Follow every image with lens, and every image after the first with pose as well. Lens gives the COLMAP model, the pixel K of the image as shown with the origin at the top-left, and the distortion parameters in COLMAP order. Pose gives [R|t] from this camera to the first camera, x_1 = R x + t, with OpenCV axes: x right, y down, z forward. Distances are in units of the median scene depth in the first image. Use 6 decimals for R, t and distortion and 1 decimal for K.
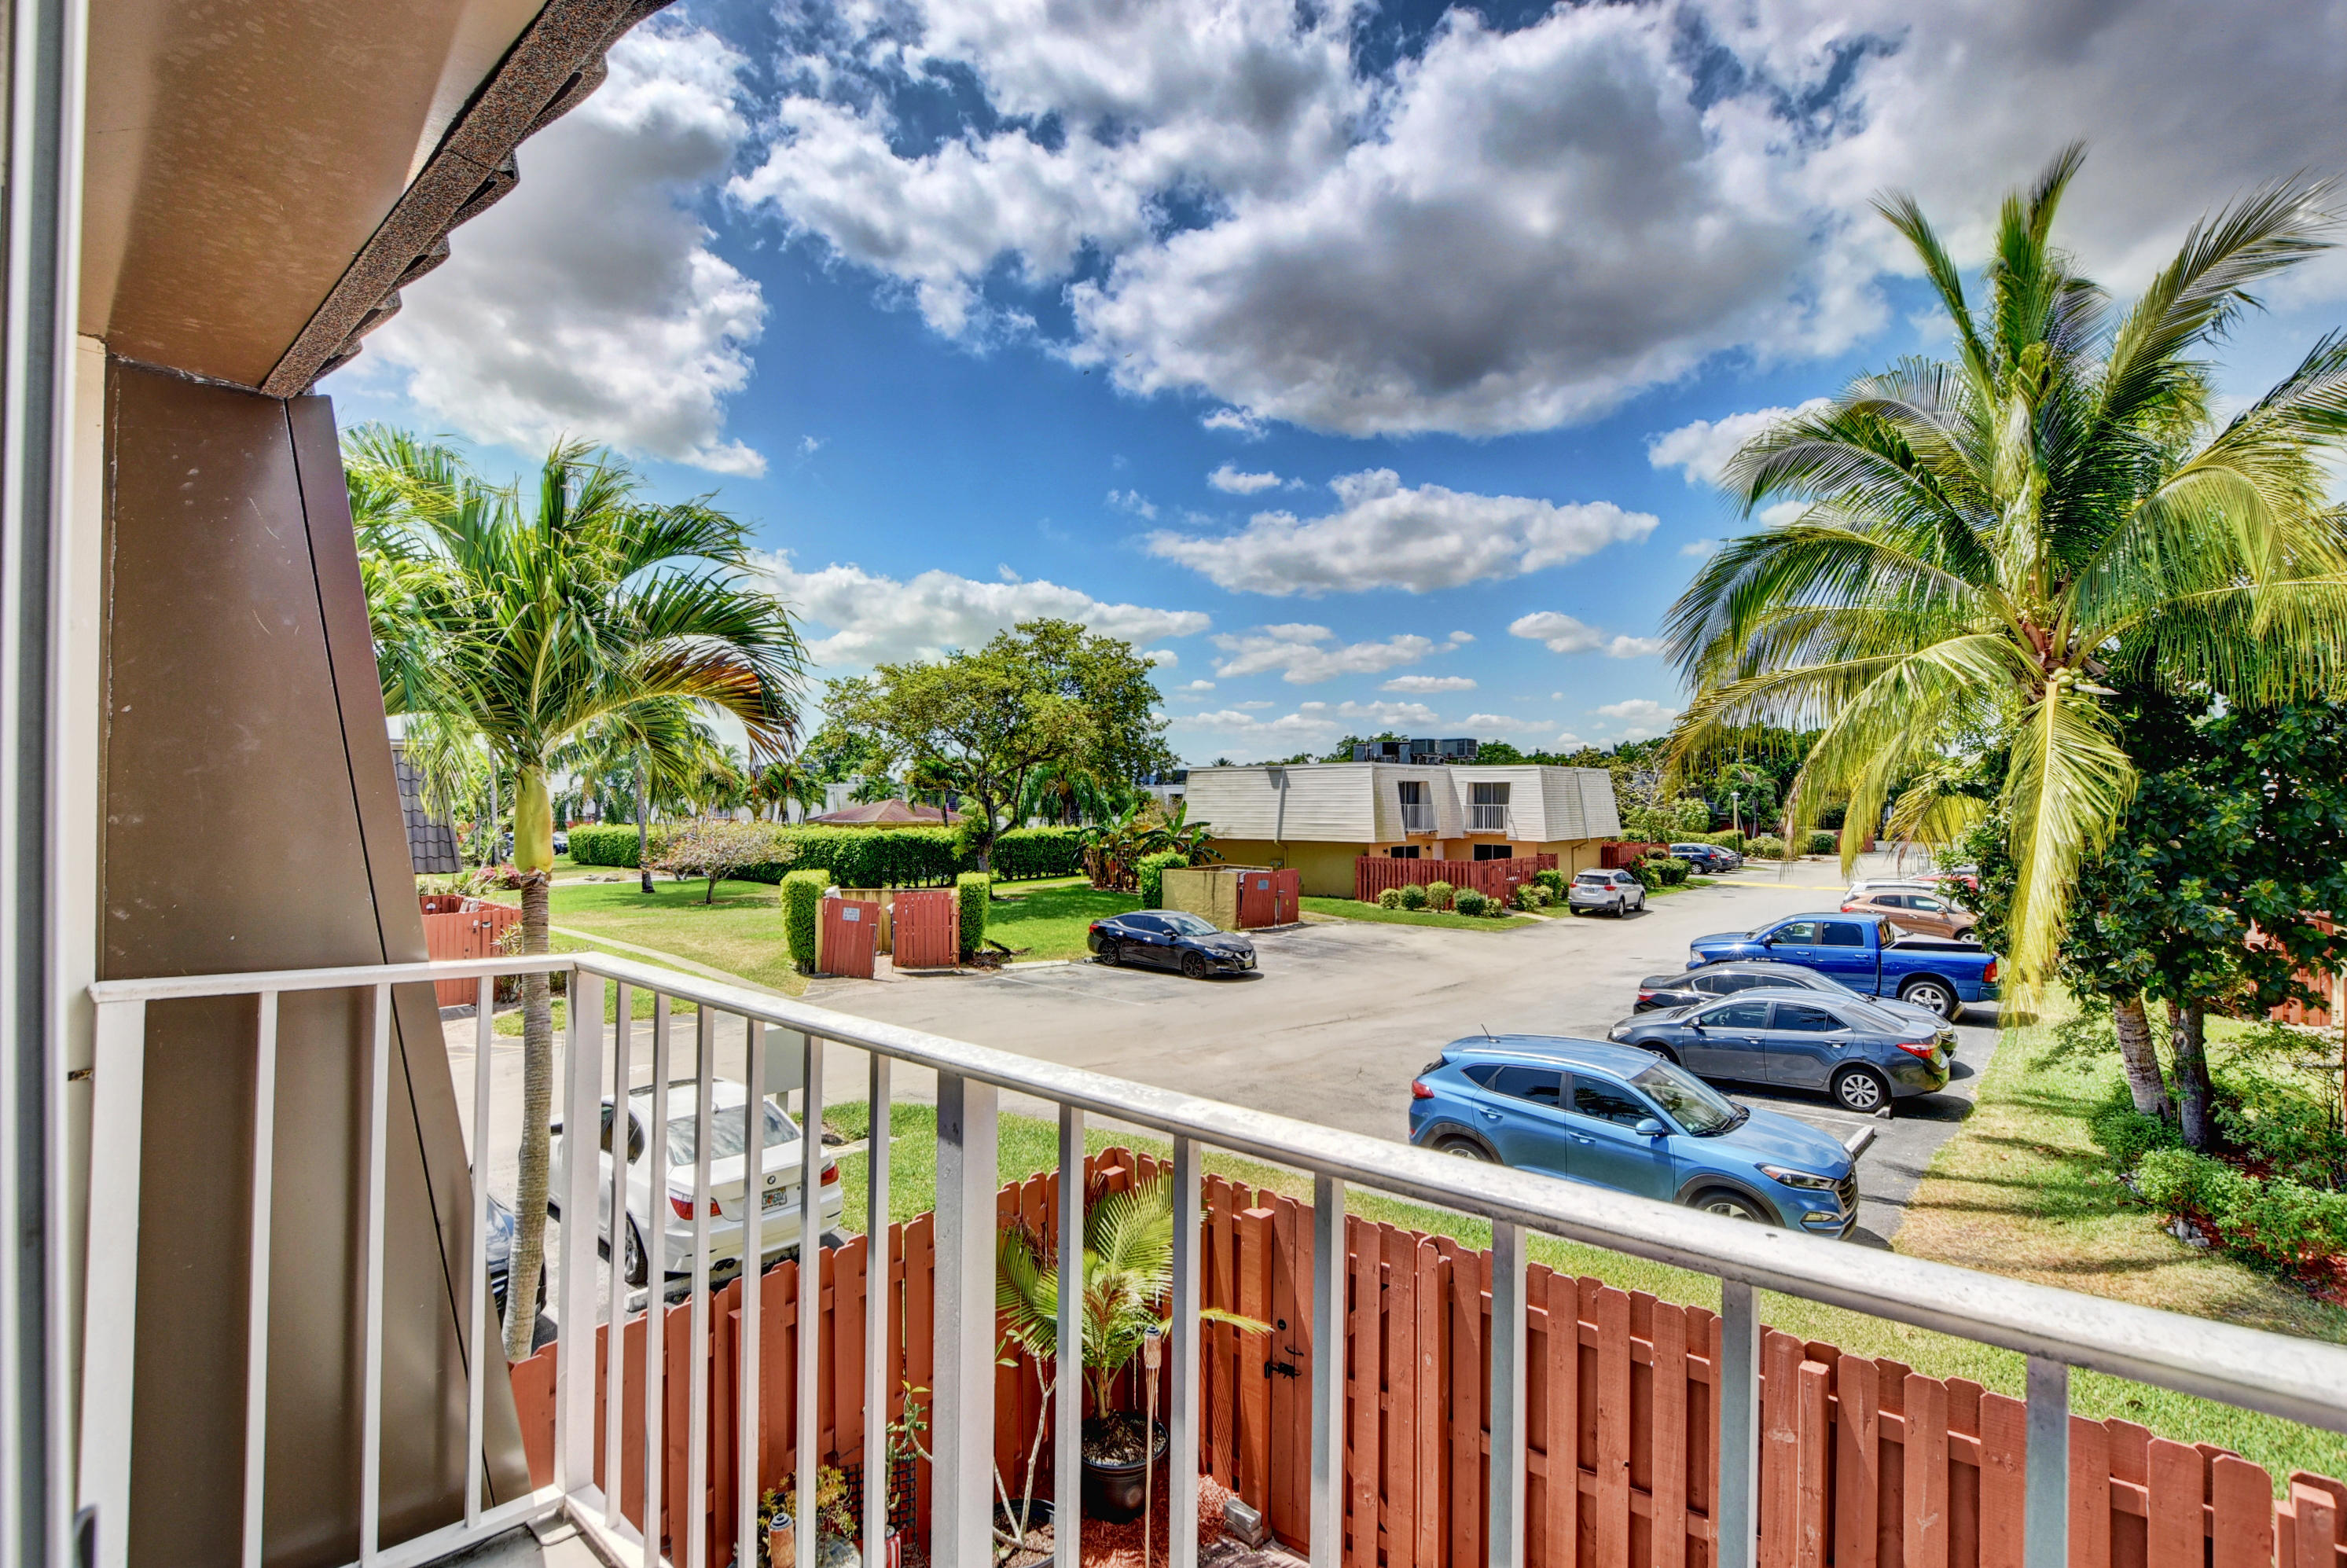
lens RADIAL K [[1085.7, 0, 1181.2], [0, 1085.7, 770.4], [0, 0, 1]] dist [-0.029763, 0.003135]
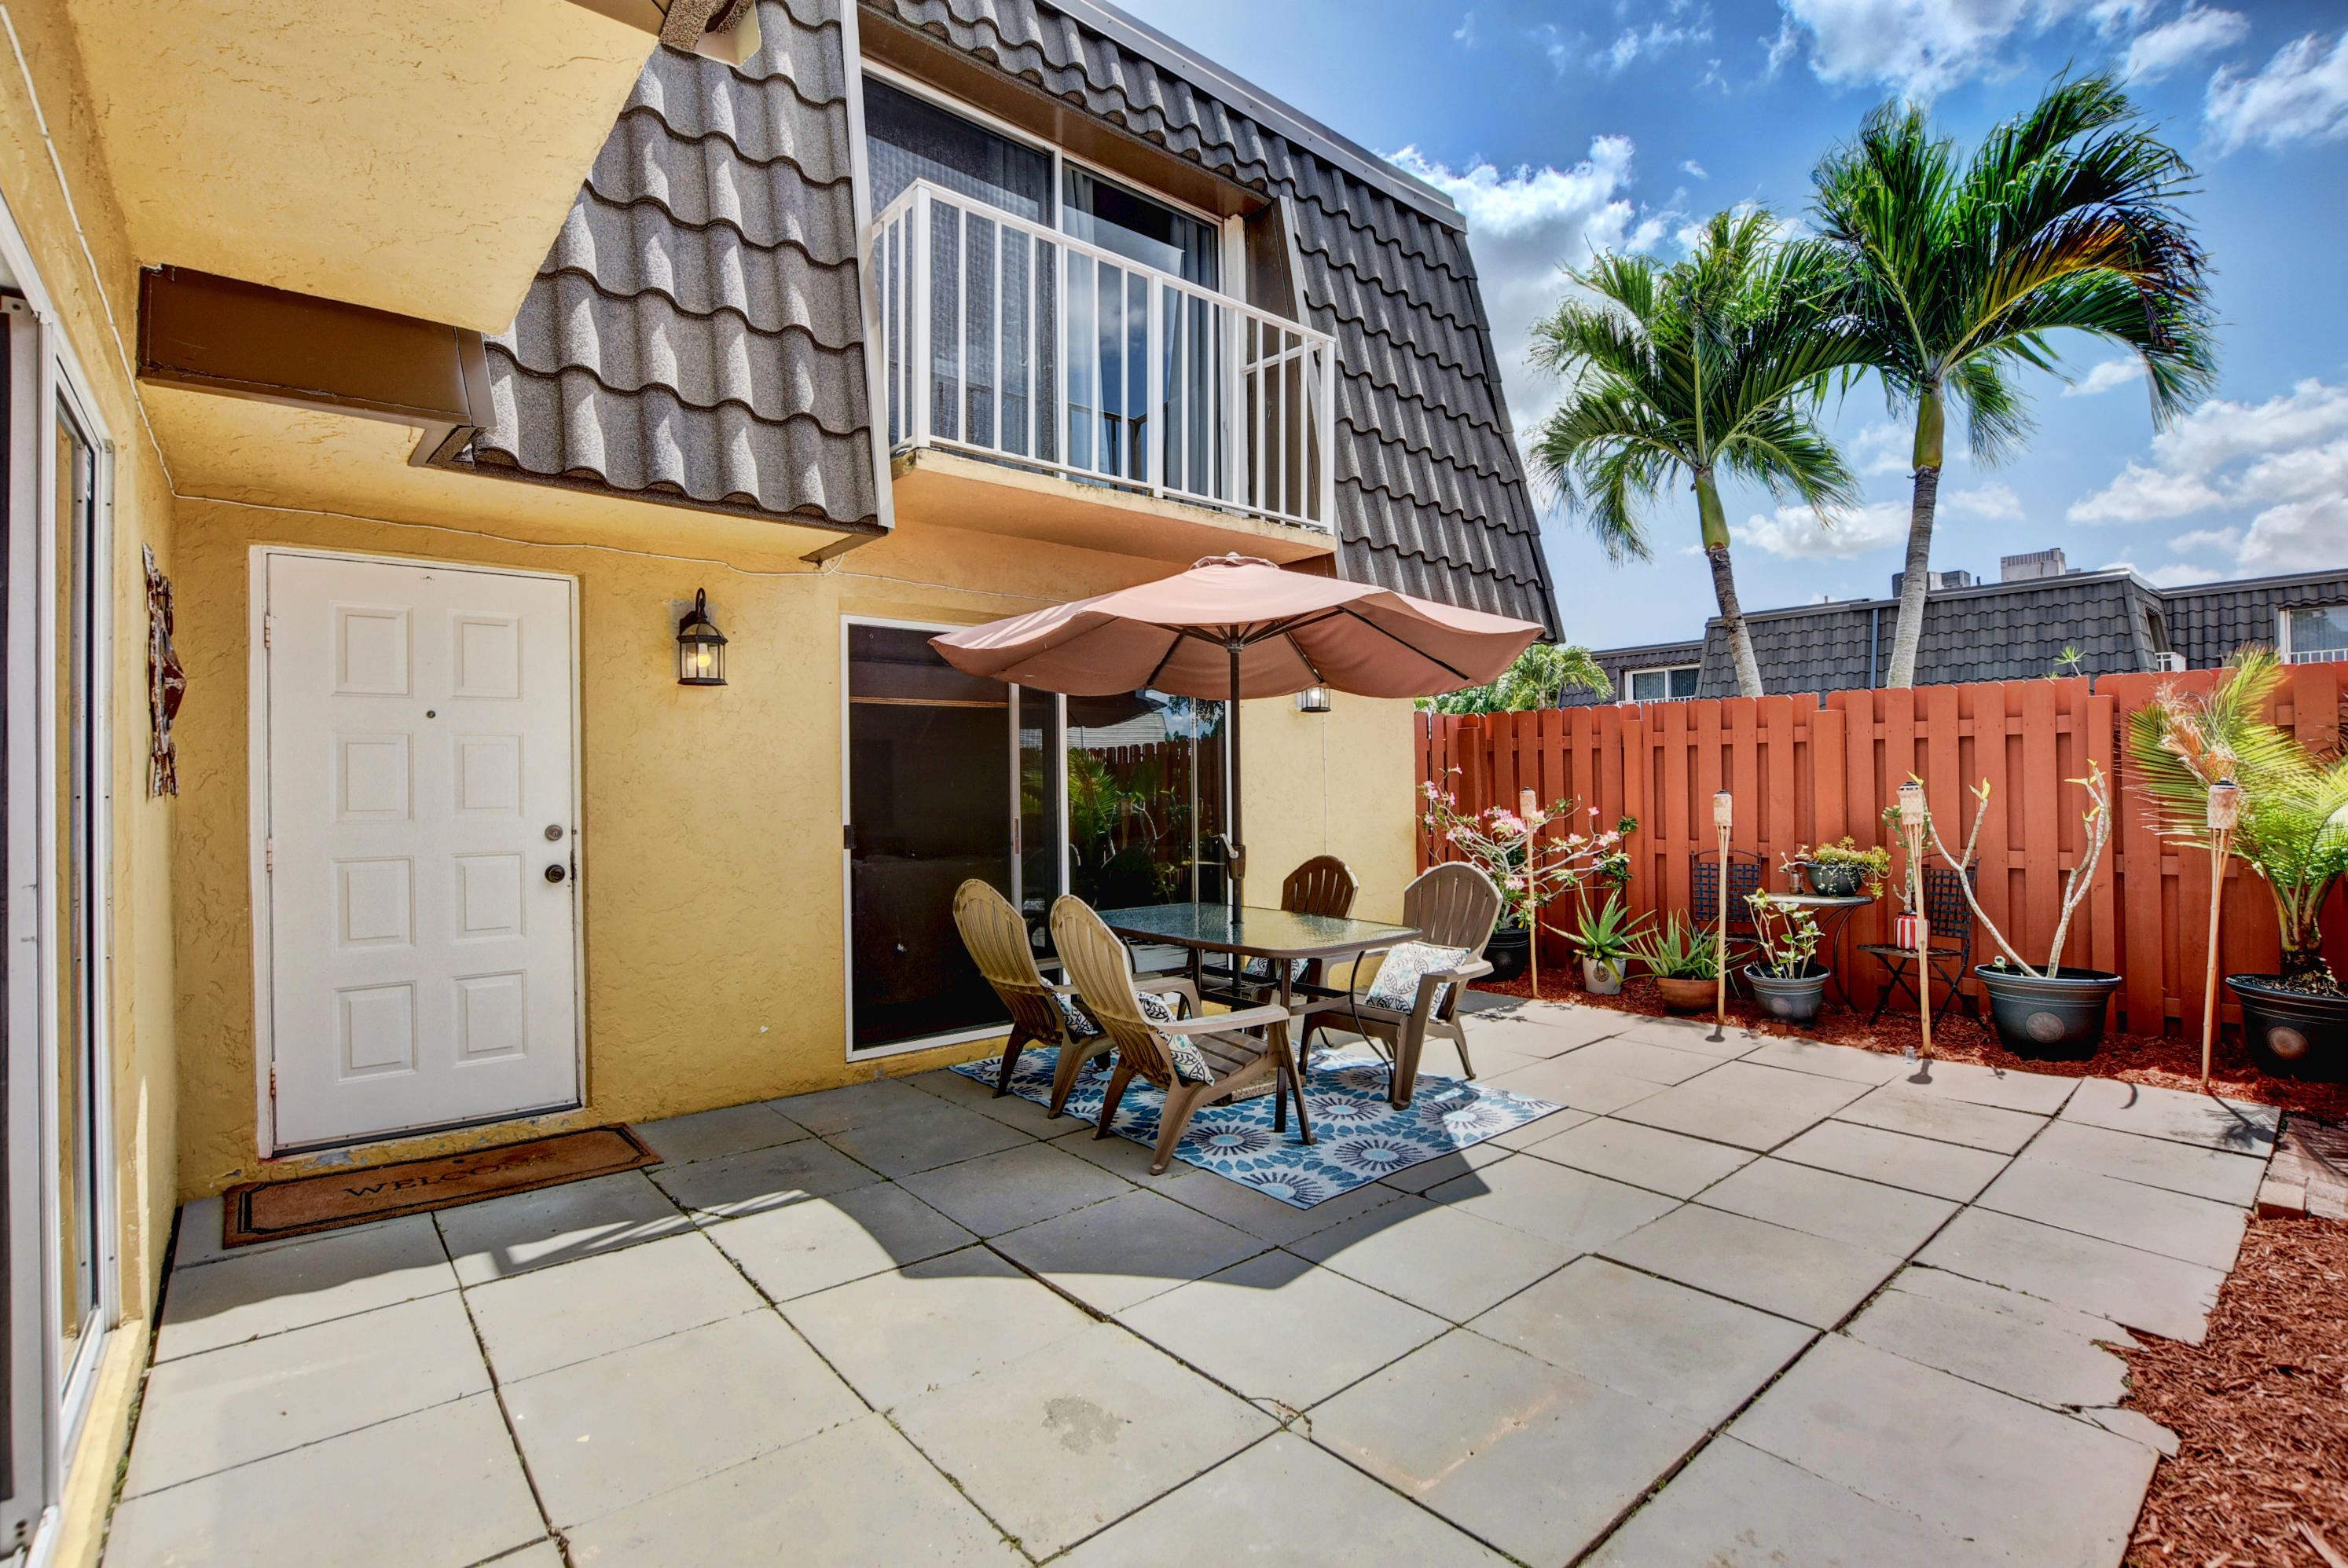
lens RADIAL K [[1084.1, 0, 1180.4], [0, 1084.1, 784.4], [0, 0, 1]] dist [-0.043898, 0.011675]
pose [[-0.152335, -0.006200, -0.988309, 0.131056], [0.039488, 0.999144, -0.012354, 0.078671], [0.987540, -0.040908, -0.151960, 0.057510]]
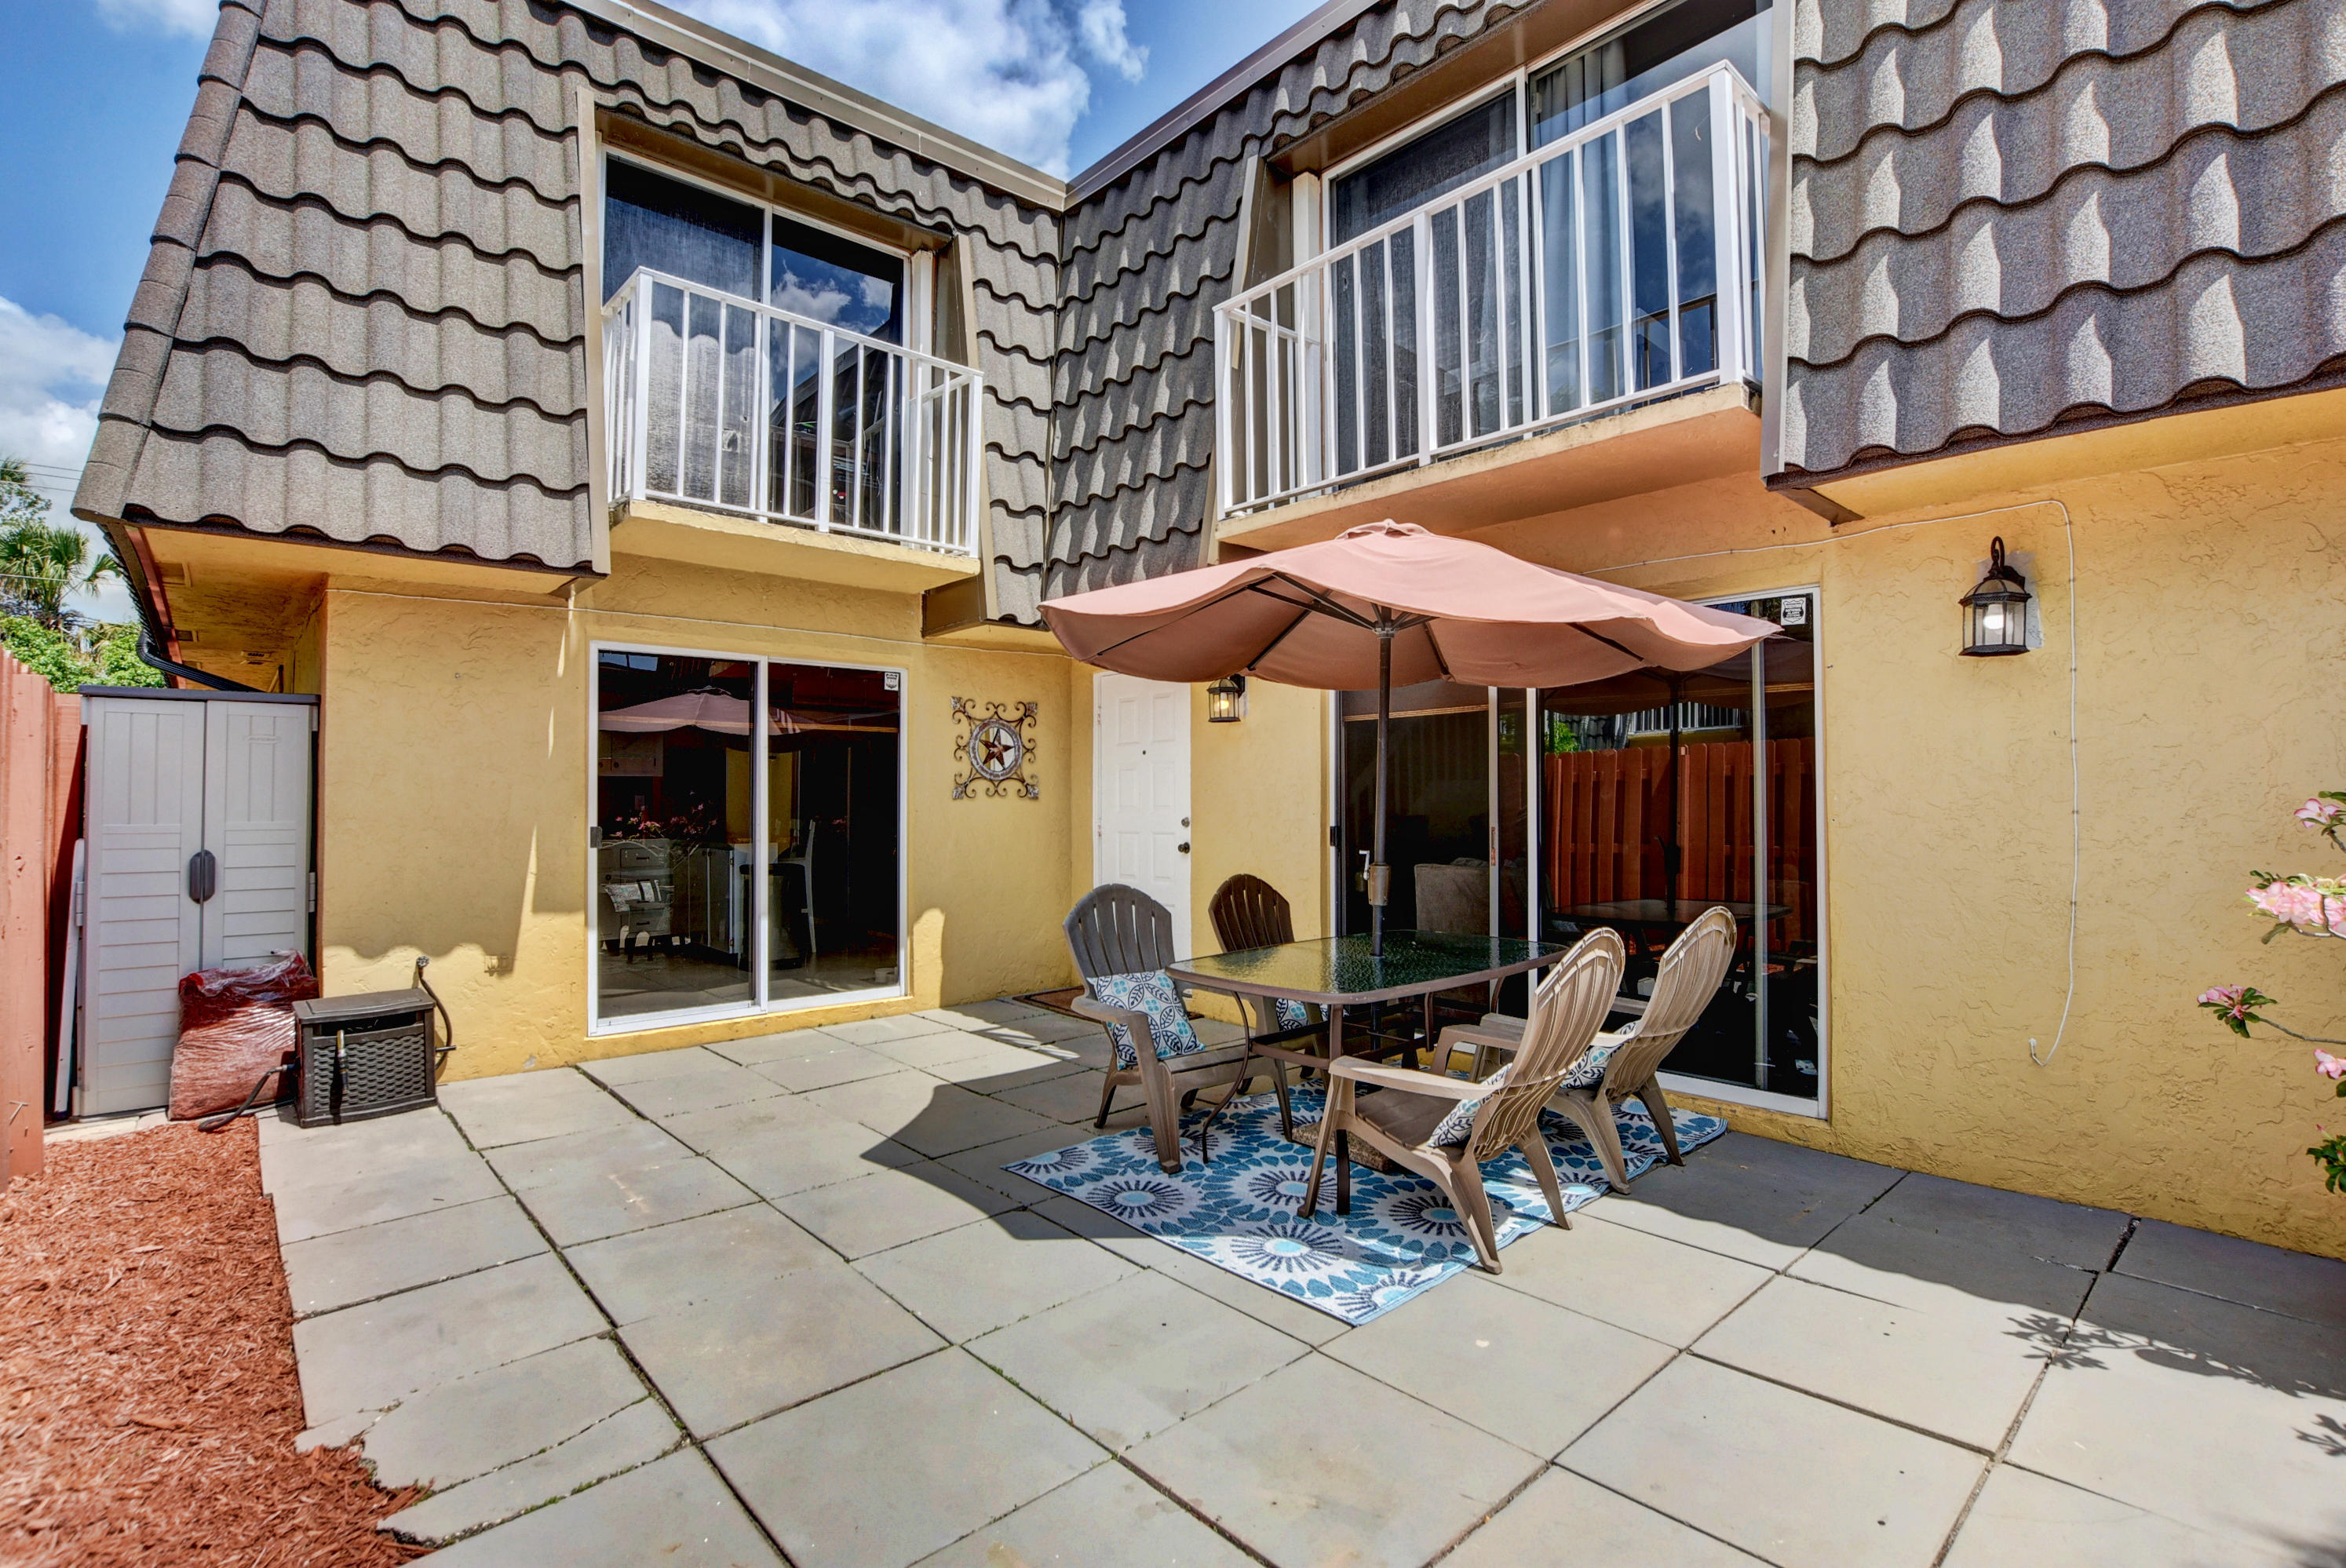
lens RADIAL K [[1086.6, 0, 1171.2], [0, 1086.6, 793.2], [0, 0, 1]] dist [-0.001833, 0.000274]
pose [[-0.991621, 0.002517, 0.129157, 0.006244], [-0.001460, 0.999528, -0.030692, 0.080488], [-0.129173, -0.030623, -0.991149, 0.159283]]
